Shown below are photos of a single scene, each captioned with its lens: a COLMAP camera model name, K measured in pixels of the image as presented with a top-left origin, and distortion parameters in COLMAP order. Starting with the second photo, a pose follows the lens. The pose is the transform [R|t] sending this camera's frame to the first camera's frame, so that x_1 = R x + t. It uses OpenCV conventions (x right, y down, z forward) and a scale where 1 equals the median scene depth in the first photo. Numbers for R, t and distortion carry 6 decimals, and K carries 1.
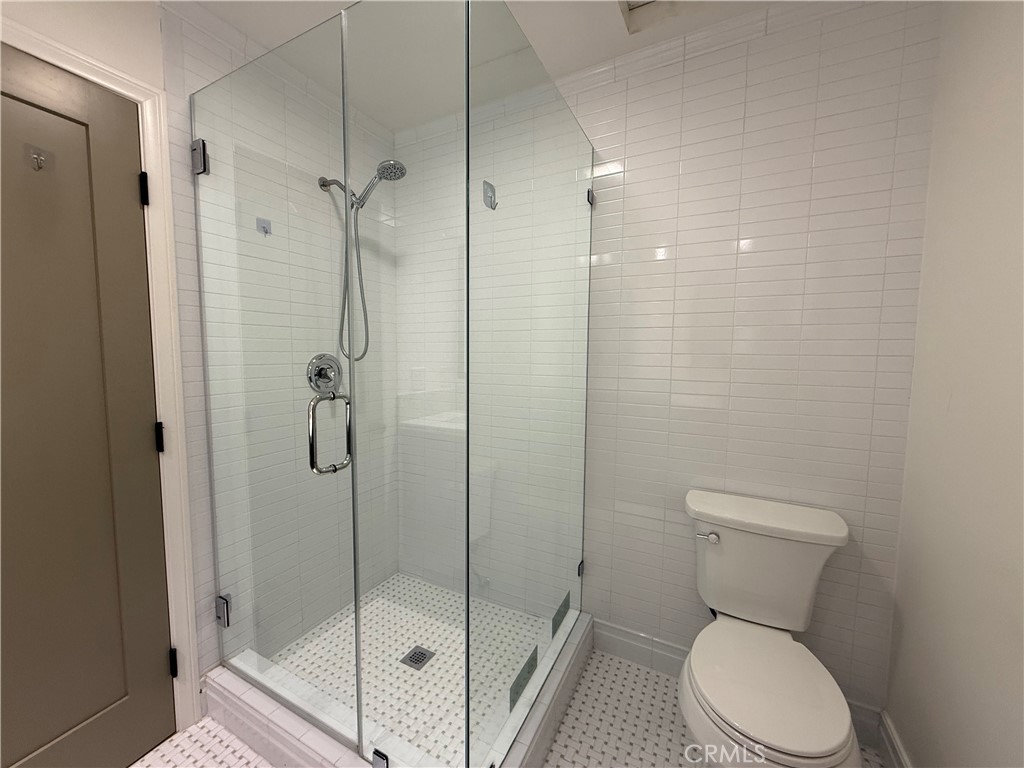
lens RADIAL K [[409.2, 0, 508.2], [0, 409.2, 384.2], [0, 0, 1]] dist [0.000847, 0.000397]
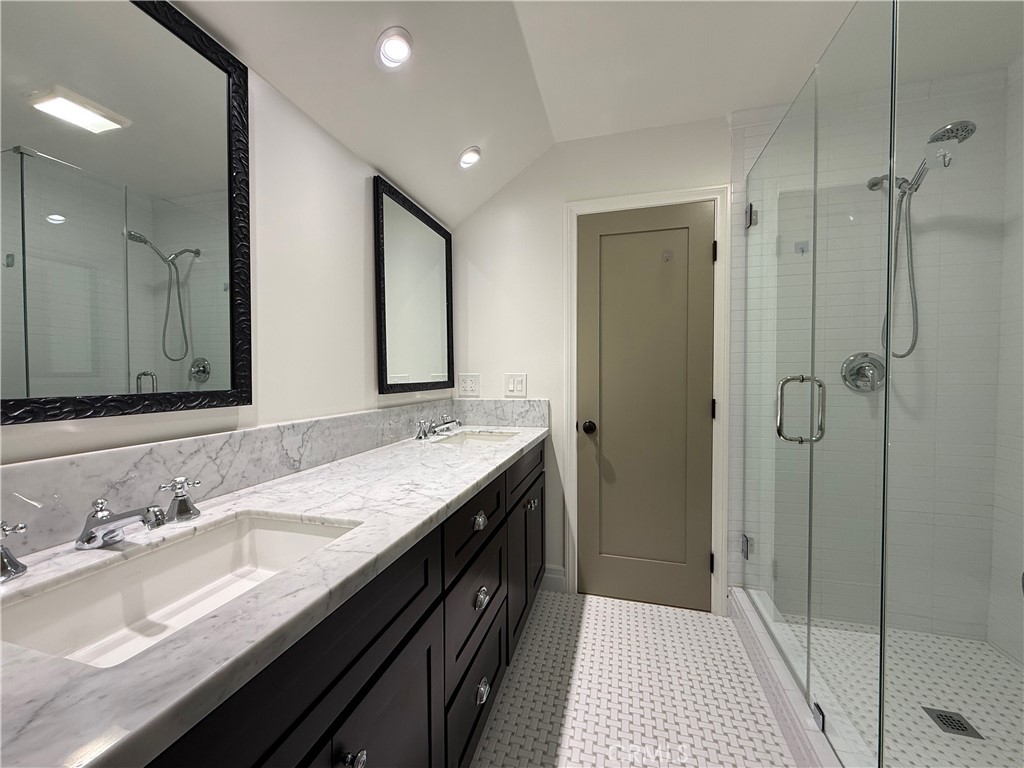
lens RADIAL K [[409.2, 0, 508.2], [0, 409.2, 384.2], [0, 0, 1]] dist [0.000847, 0.000397]
pose [[0.211818, 0.013700, -0.977213, 0.435766], [-0.072488, 0.997368, -0.001730, 0.085790], [0.974617, 0.071203, 0.212254, -0.071526]]
